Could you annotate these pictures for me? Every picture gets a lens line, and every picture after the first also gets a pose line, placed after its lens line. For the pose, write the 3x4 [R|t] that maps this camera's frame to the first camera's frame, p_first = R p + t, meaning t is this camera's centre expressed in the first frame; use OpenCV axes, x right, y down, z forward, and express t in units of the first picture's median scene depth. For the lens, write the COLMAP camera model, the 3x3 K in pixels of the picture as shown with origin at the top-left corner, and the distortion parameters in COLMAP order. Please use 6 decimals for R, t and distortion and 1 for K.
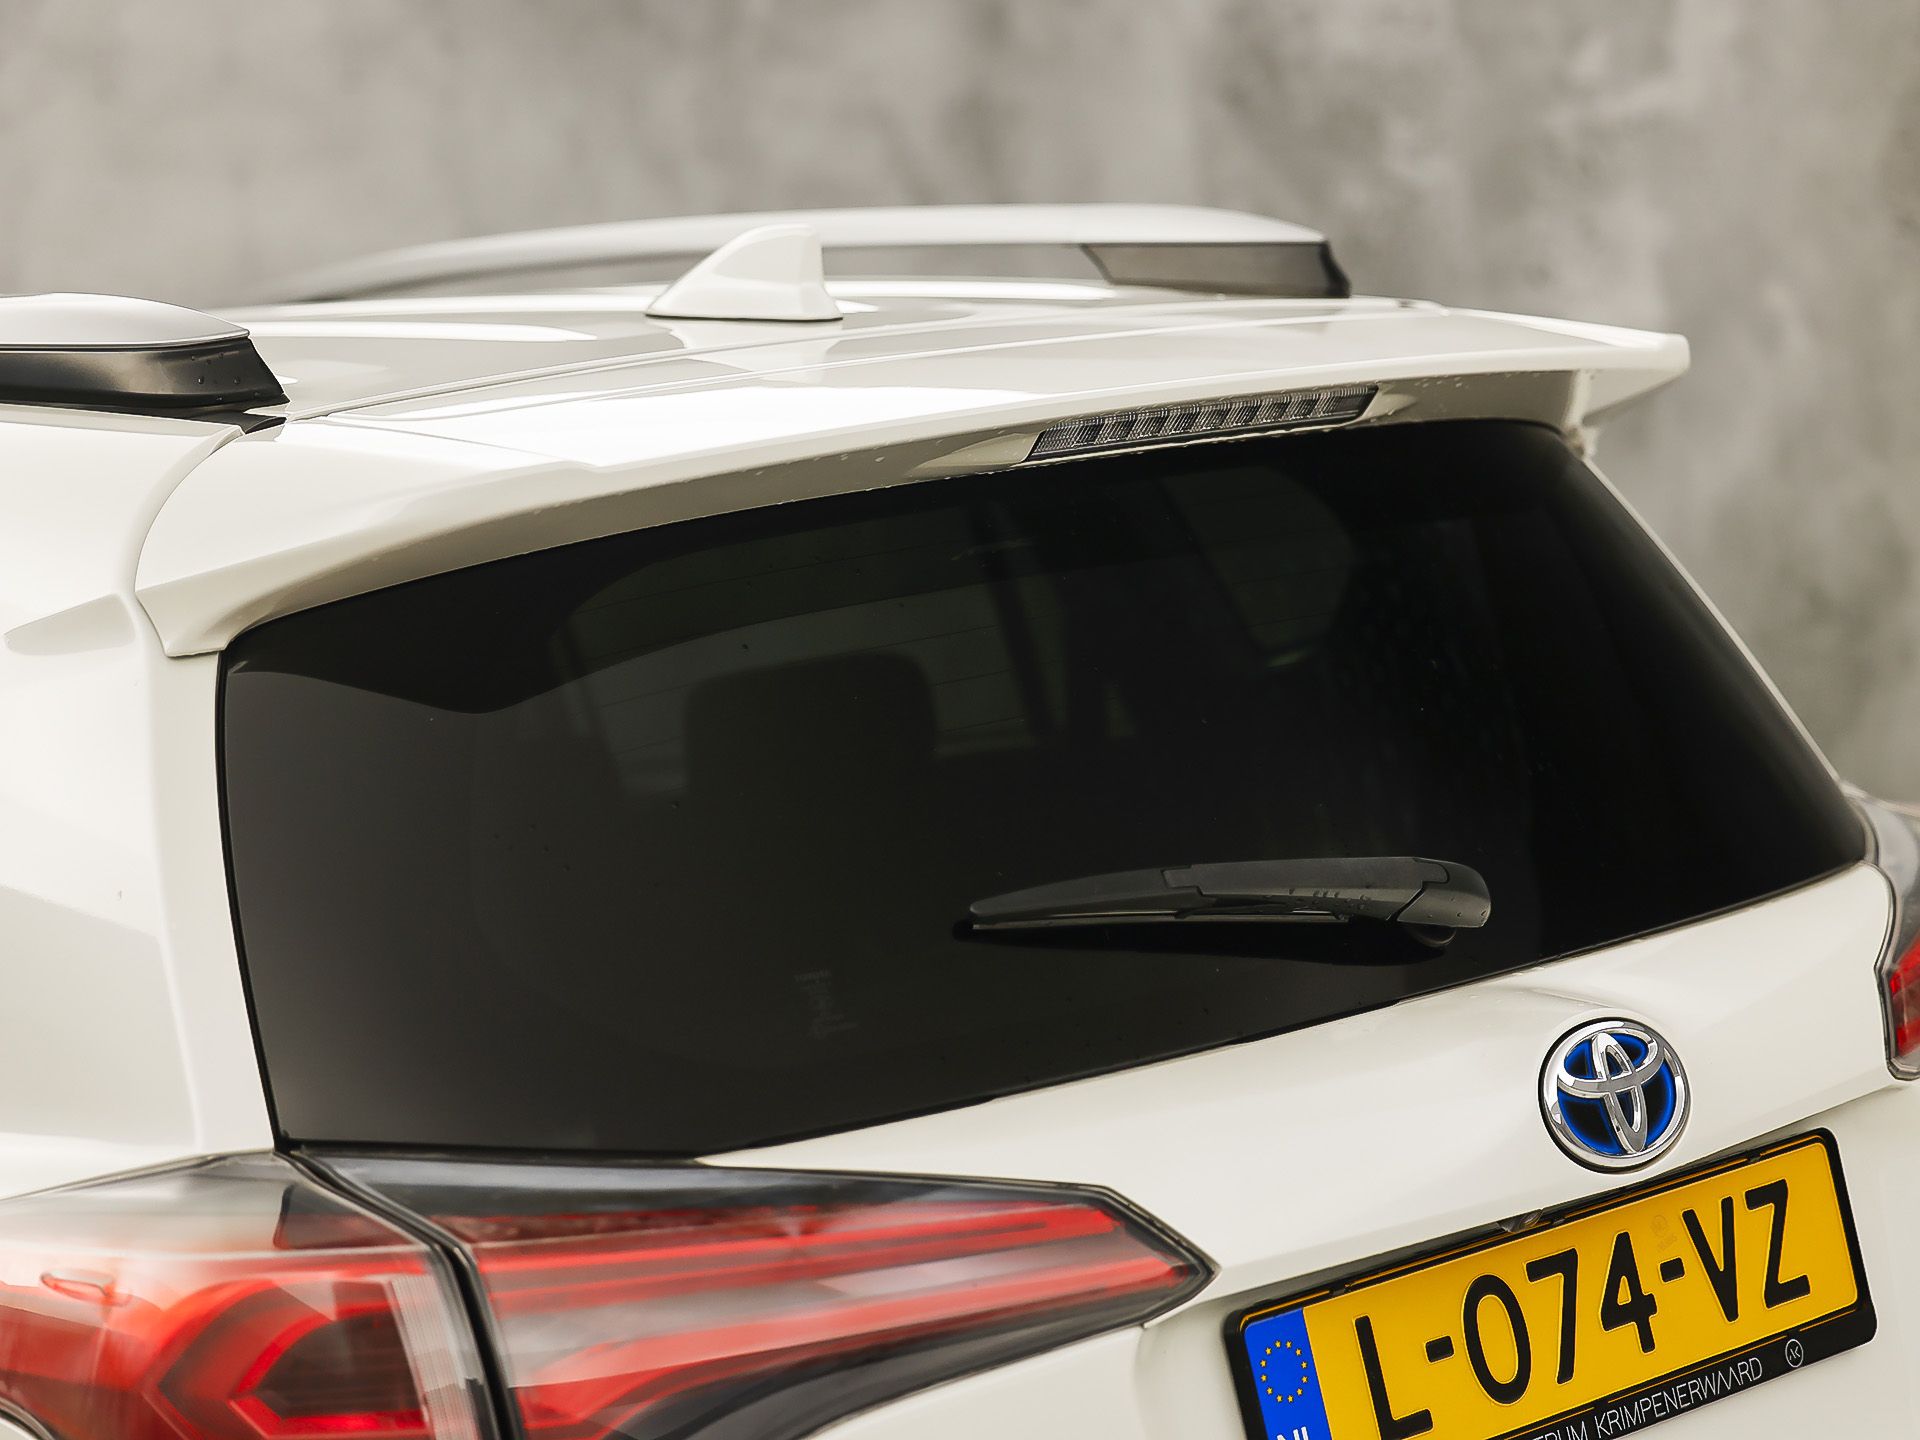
lens RADIAL K [[3985.2, 0, 960.0], [0, 3985.2, 720.0], [0, 0, 1]] dist [-0.085633, -0.202031]
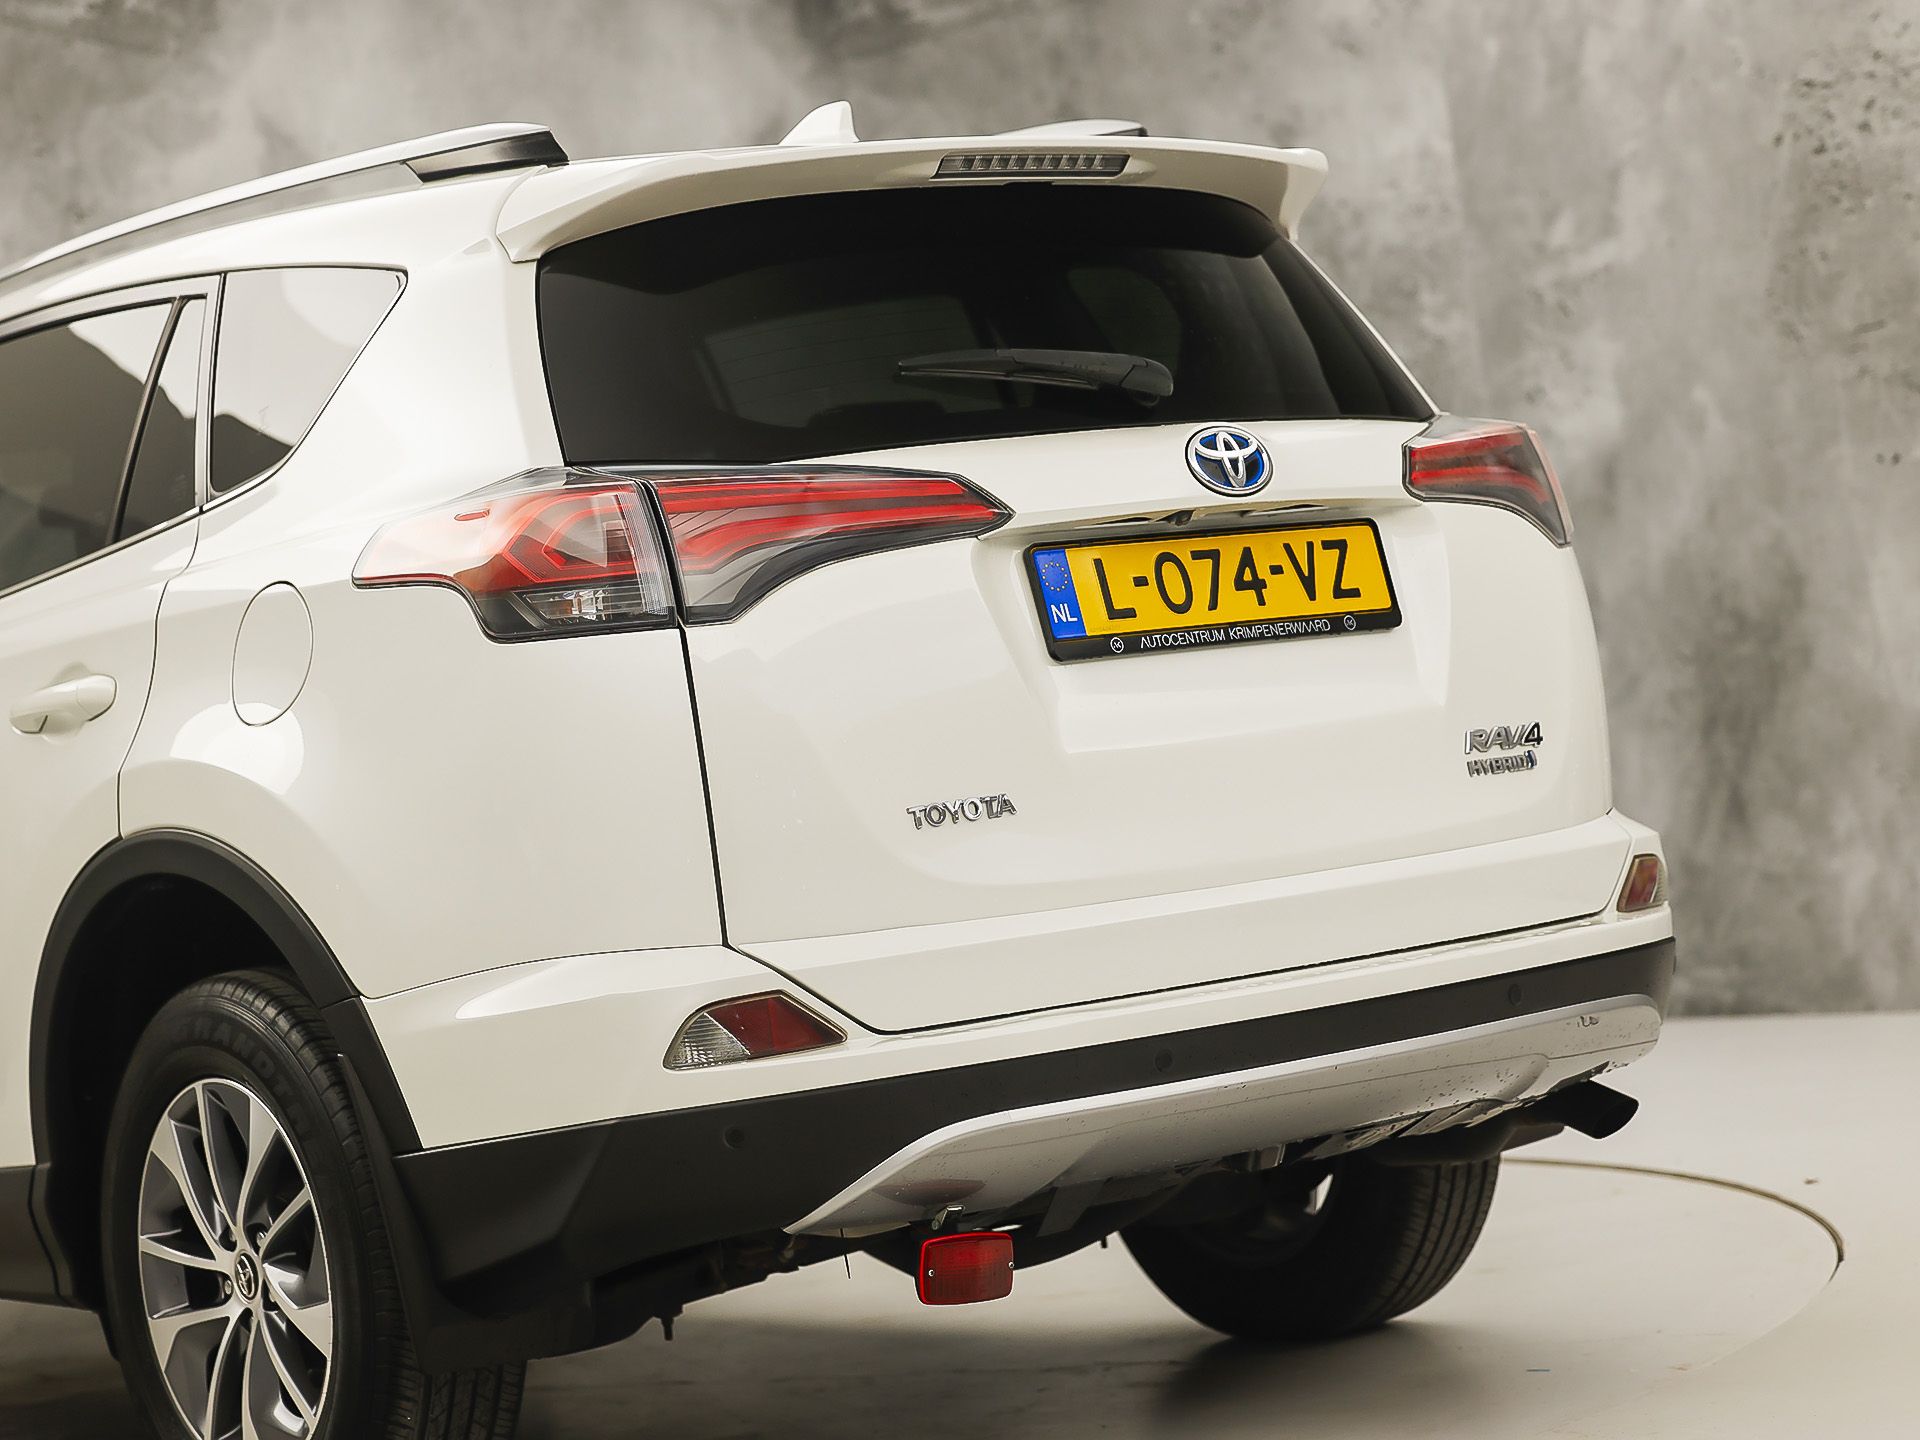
lens RADIAL K [[3823.2, 0, 960.0], [0, 3823.2, 720.0], [0, 0, 1]] dist [-0.249871, 0.152556]
pose [[0.996964, -0.030463, -0.071659, 0.157770], [0.023509, 0.995107, -0.095964, 0.390918], [0.074232, 0.093988, 0.992802, -0.870611]]
